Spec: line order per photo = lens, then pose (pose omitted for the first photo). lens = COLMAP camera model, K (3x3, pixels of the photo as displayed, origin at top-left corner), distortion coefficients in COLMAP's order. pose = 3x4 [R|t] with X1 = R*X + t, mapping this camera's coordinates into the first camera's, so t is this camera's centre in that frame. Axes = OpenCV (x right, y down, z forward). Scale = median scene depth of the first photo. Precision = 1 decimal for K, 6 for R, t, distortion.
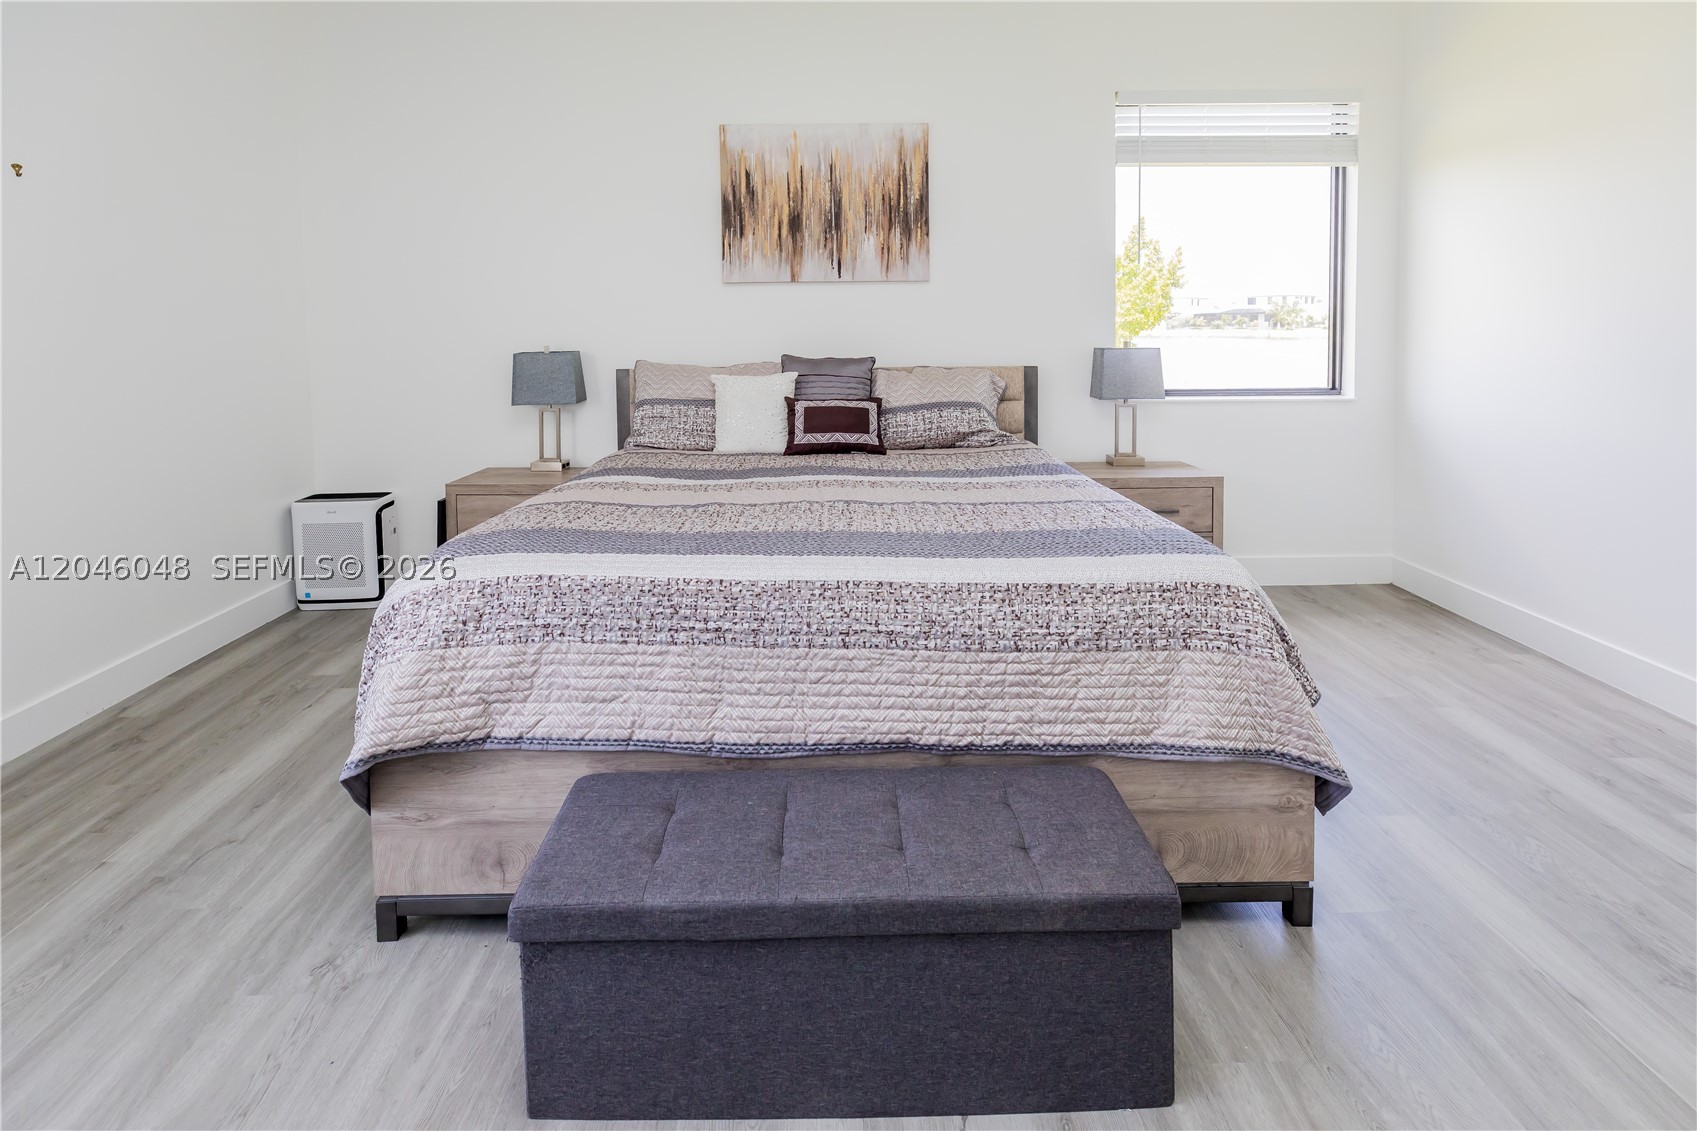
lens RADIAL K [[783.9, 0, 829.9], [0, 783.9, 385.2], [0, 0, 1]] dist [0.002843, -0.000518]
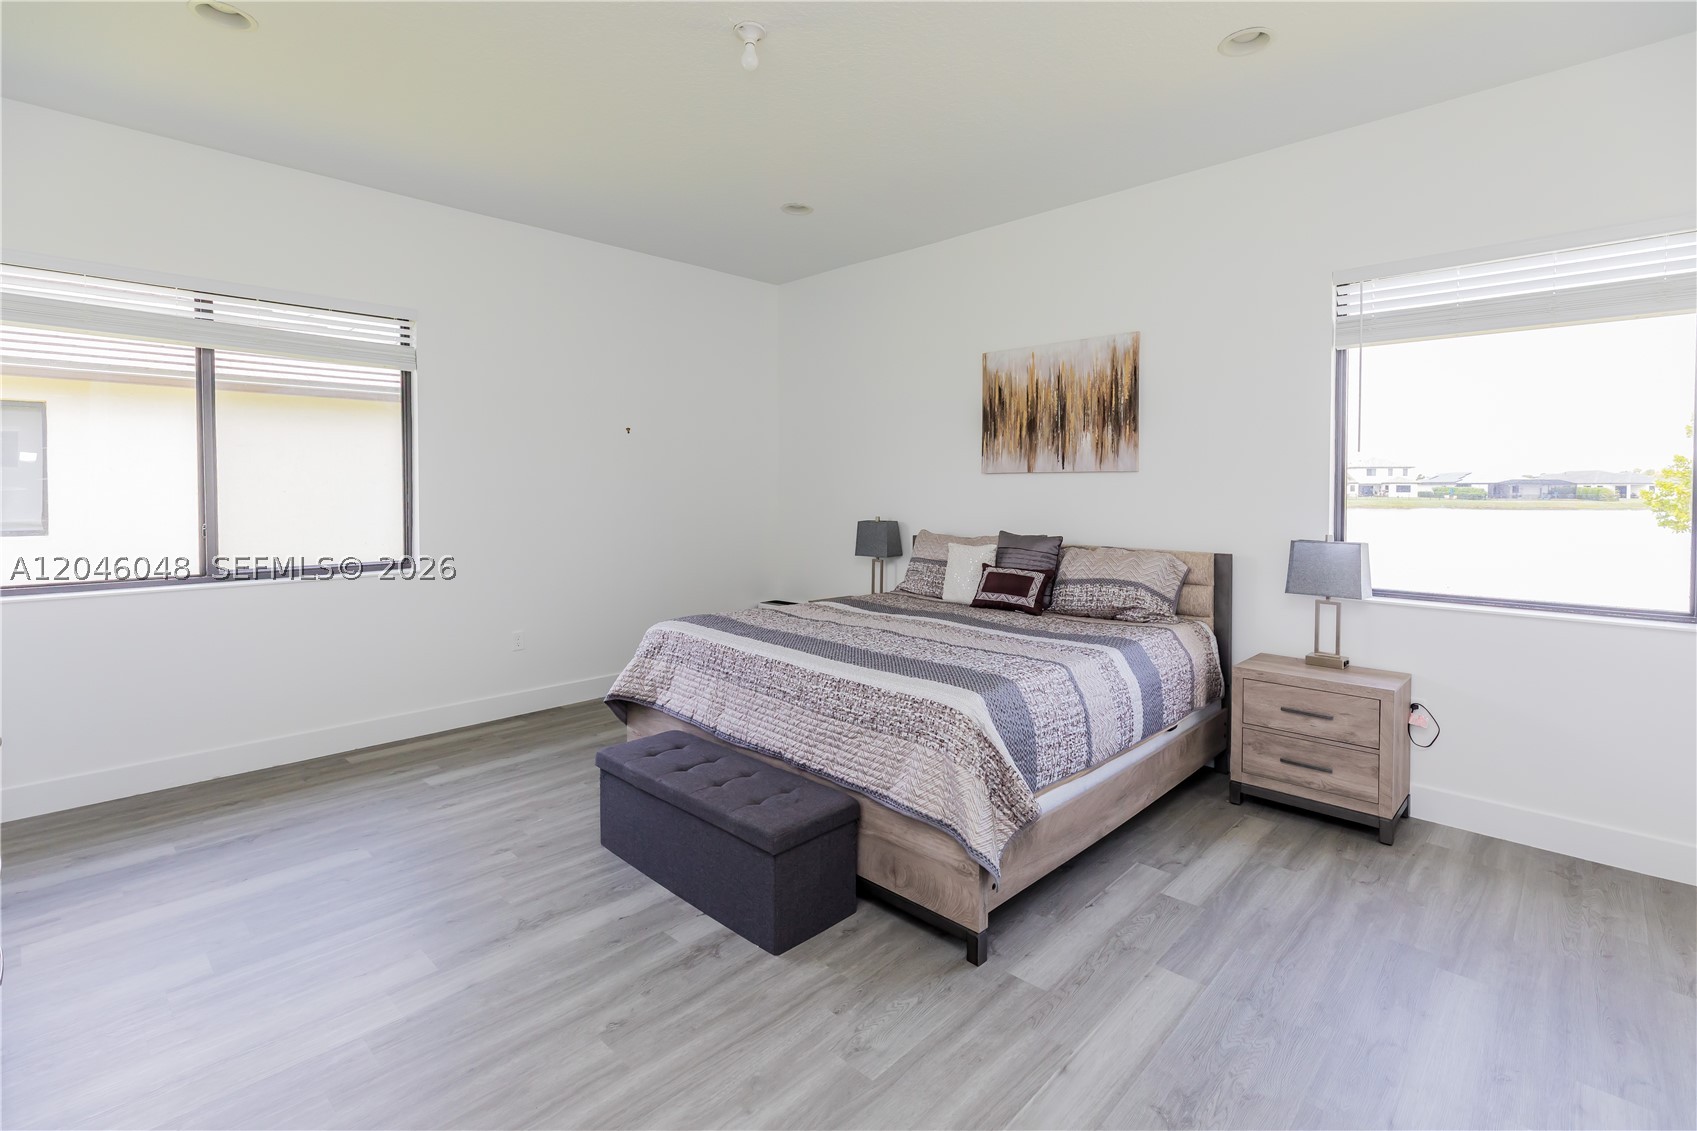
lens RADIAL K [[783.9, 0, 851.8], [0, 783.9, 527.3], [0, 0, 1]] dist [0.002843, -0.000518]
pose [[0.709776, 0.046166, -0.702913, 0.687728], [-0.062830, 0.998022, 0.002106, -0.033100], [0.701620, 0.042669, 0.711273, -0.080525]]
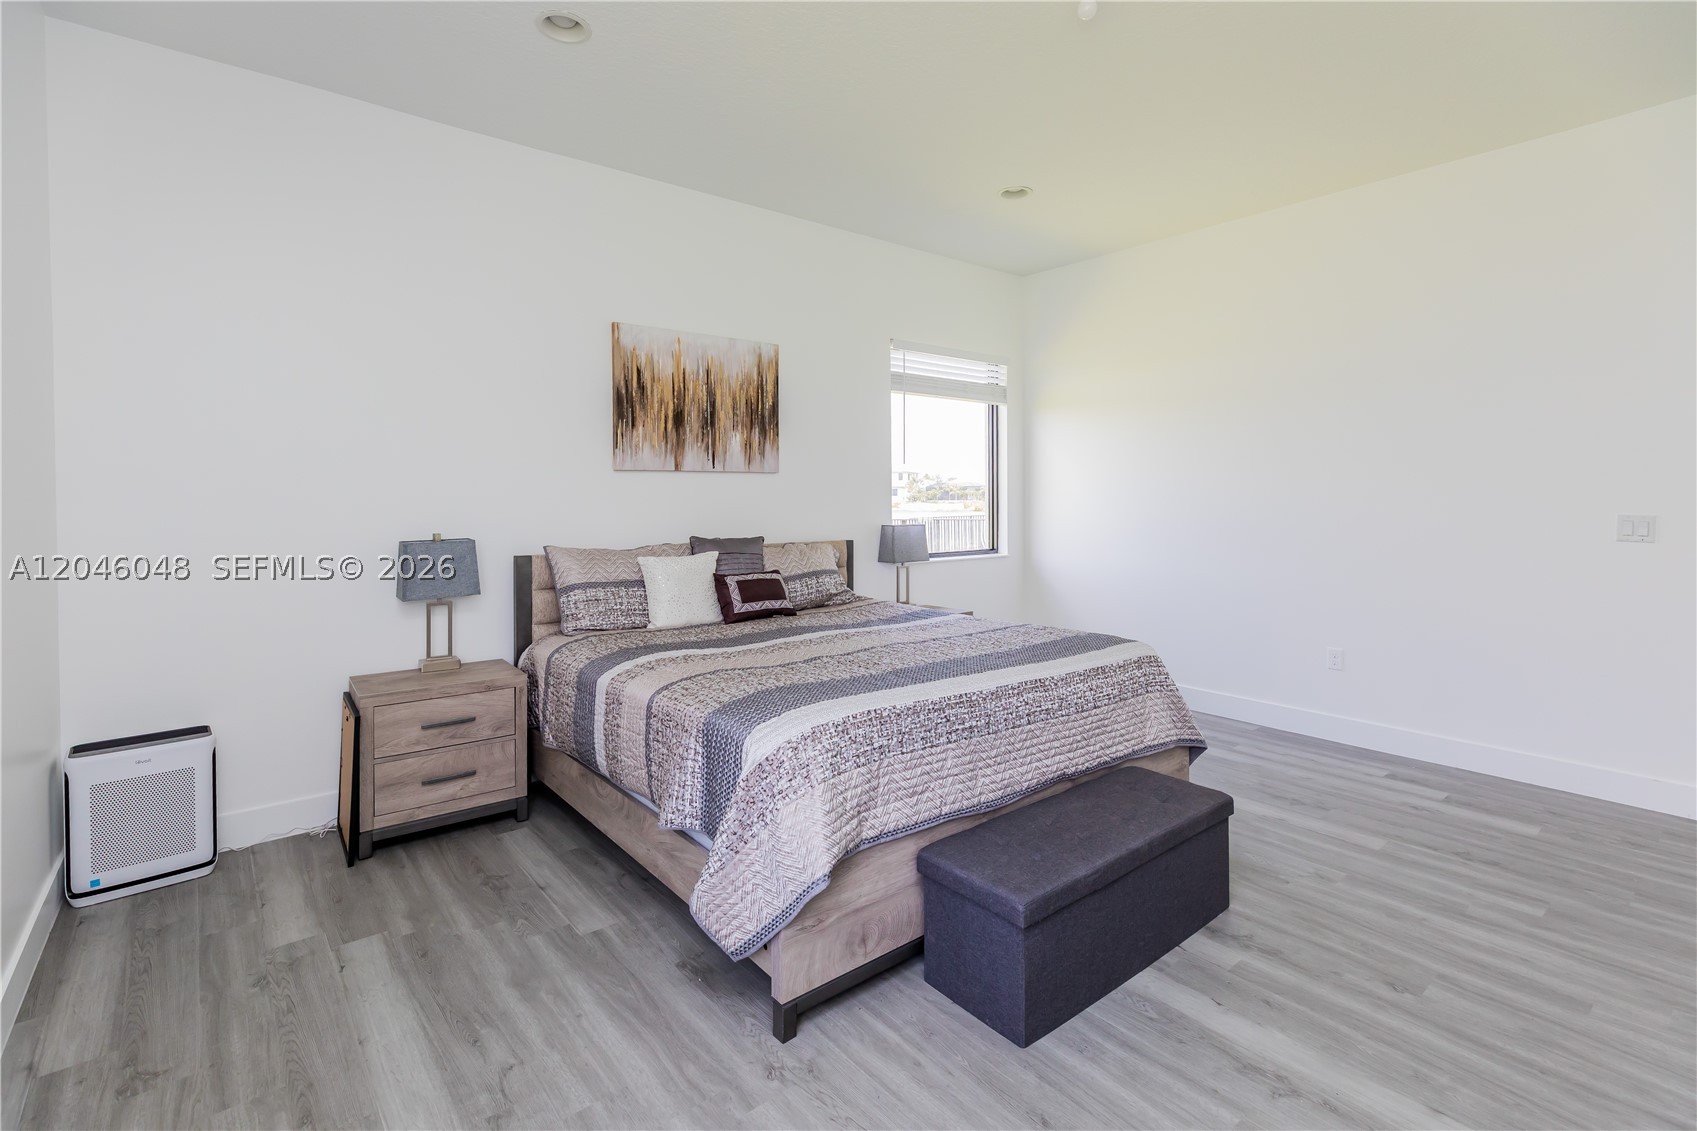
lens RADIAL K [[783.9, 0, 830.8], [0, 783.9, 519.3], [0, 0, 1]] dist [0.002843, -0.000518]
pose [[0.792233, -0.011949, 0.610102, -0.604501], [0.041077, 0.998585, -0.033781, -0.017811], [-0.608835, 0.051824, 0.791602, -0.008800]]
